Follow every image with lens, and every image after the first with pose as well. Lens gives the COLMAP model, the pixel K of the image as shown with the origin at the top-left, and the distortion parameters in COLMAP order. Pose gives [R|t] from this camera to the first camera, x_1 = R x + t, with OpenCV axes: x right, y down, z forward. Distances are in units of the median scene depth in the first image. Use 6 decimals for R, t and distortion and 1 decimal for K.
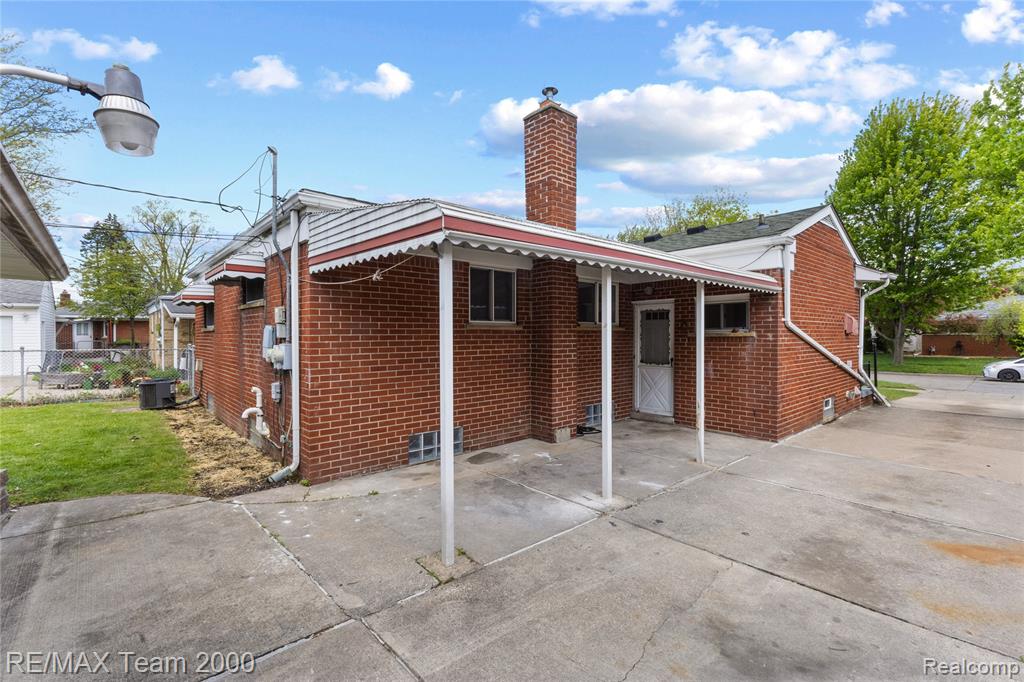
lens RADIAL K [[455.9, 0, 512.0], [0, 455.9, 341.0], [0, 0, 1]] dist [0.002960, -0.001013]
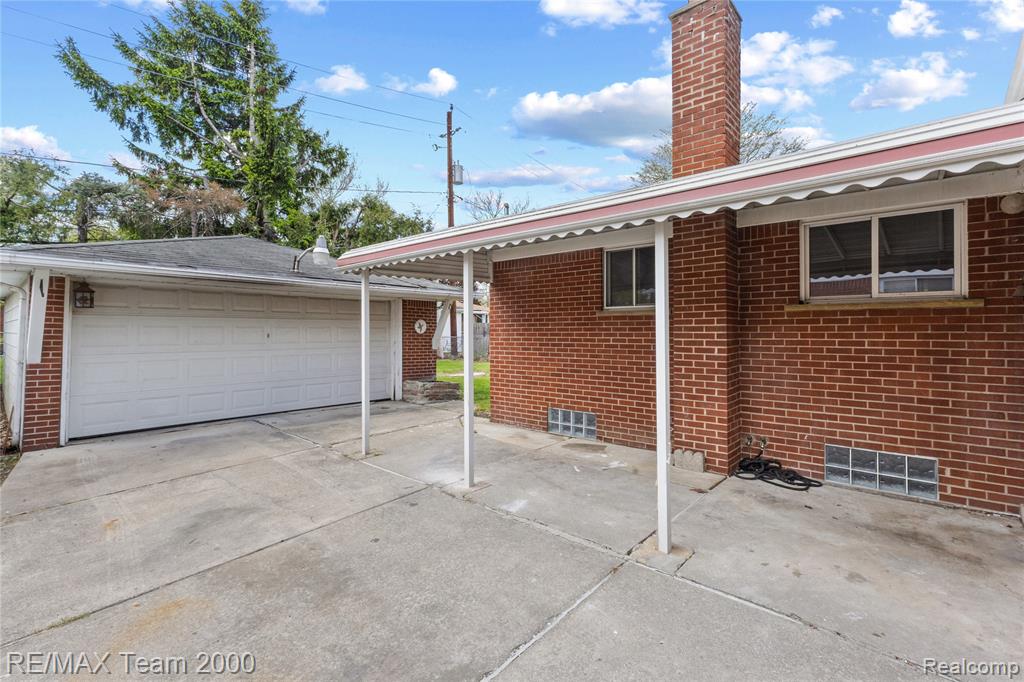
lens RADIAL K [[467.3, 0, 516.5], [0, 467.3, 330.3], [0, 0, 1]] dist [0.000501, 0.000502]
pose [[0.123390, 0.005016, -0.992346, 1.250332], [-0.008804, 0.999953, 0.003960, 0.002940], [0.992319, 0.008248, 0.123429, 0.994911]]
